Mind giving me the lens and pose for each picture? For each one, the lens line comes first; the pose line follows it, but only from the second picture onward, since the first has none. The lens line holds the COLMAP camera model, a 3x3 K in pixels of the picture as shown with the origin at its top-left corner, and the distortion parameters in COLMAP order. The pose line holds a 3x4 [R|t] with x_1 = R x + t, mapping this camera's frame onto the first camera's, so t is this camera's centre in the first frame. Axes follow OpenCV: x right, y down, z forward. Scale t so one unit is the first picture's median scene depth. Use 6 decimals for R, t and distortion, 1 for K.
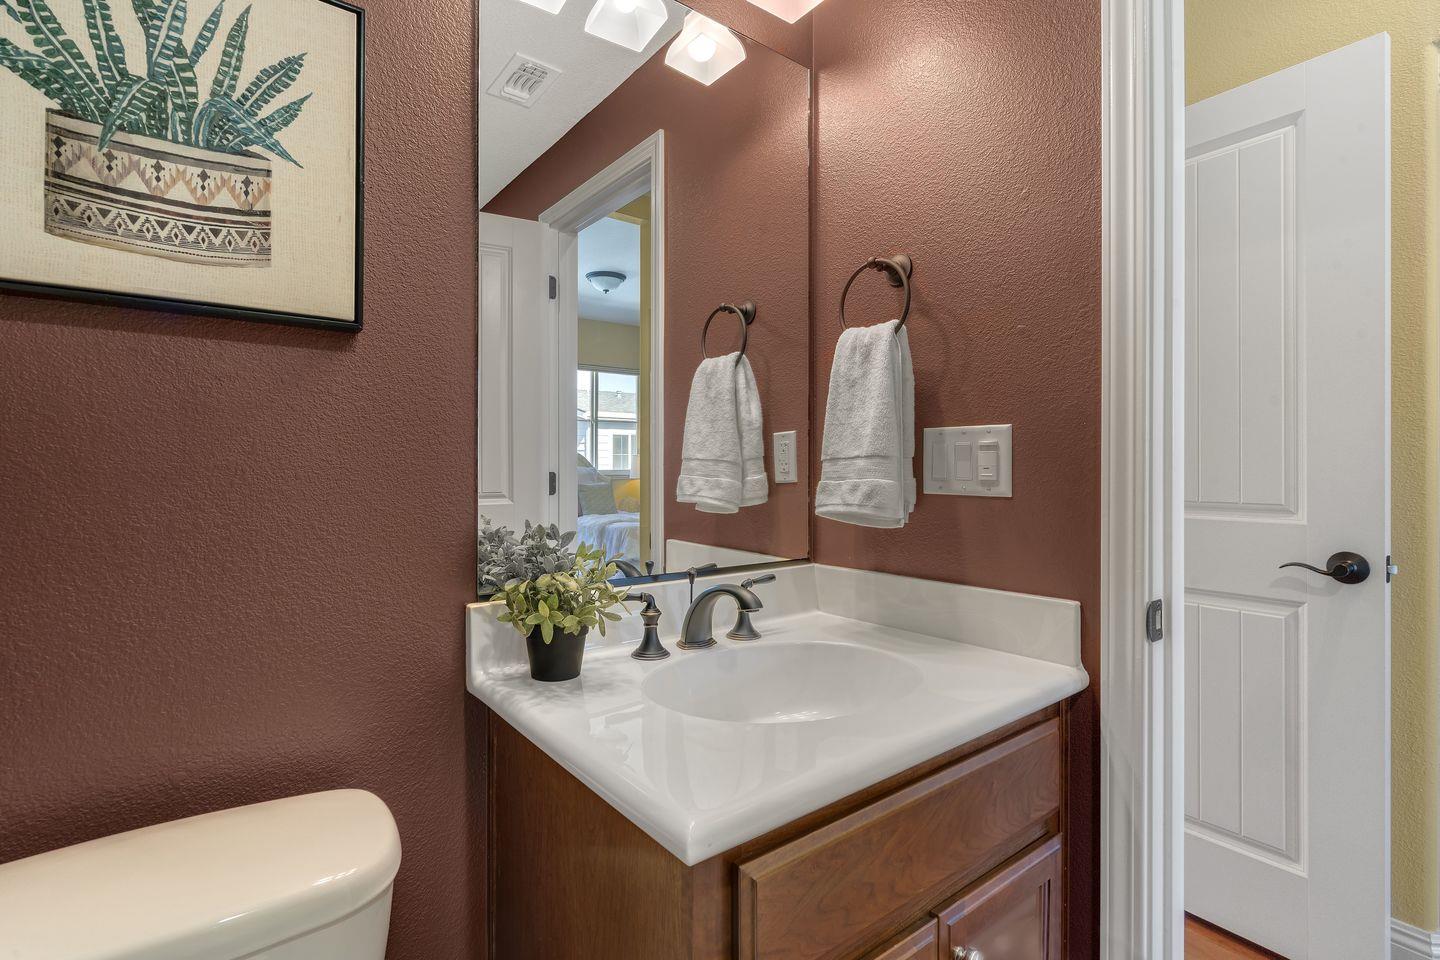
lens RADIAL K [[659.5, 0, 725.0], [0, 659.5, 470.4], [0, 0, 1]] dist [-0.001432, -0.000154]
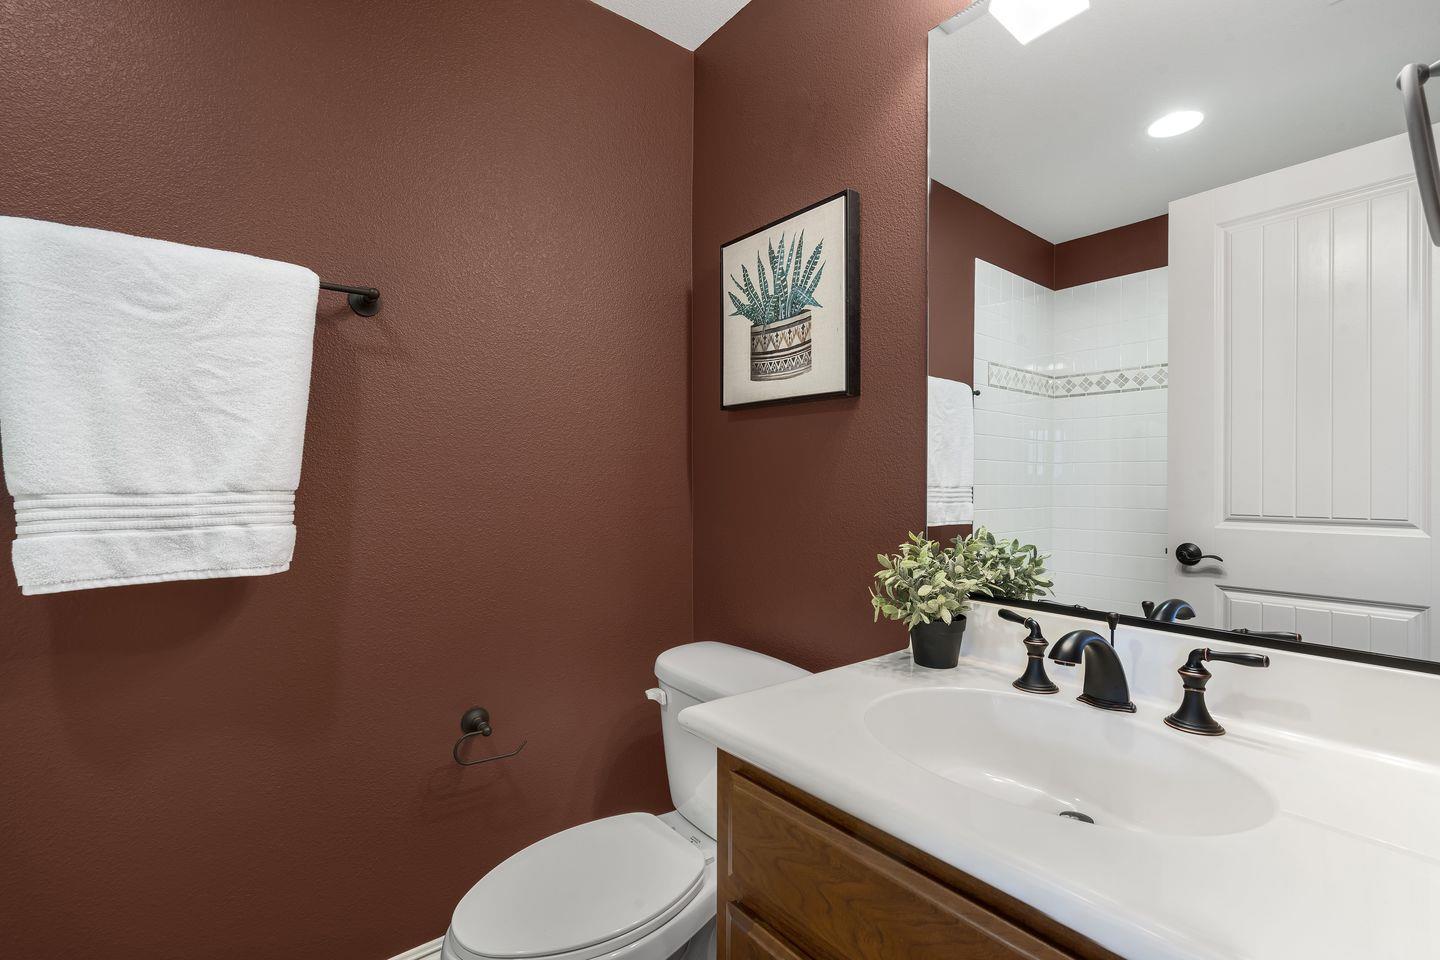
lens RADIAL K [[659.5, 0, 727.4], [0, 659.5, 480.2], [0, 0, 1]] dist [-0.001432, -0.000154]
pose [[0.035874, 0.010088, -0.999305, 1.095577], [-0.000343, 0.999949, 0.010082, -0.031272], [0.999356, -0.000019, 0.035876, 0.720829]]
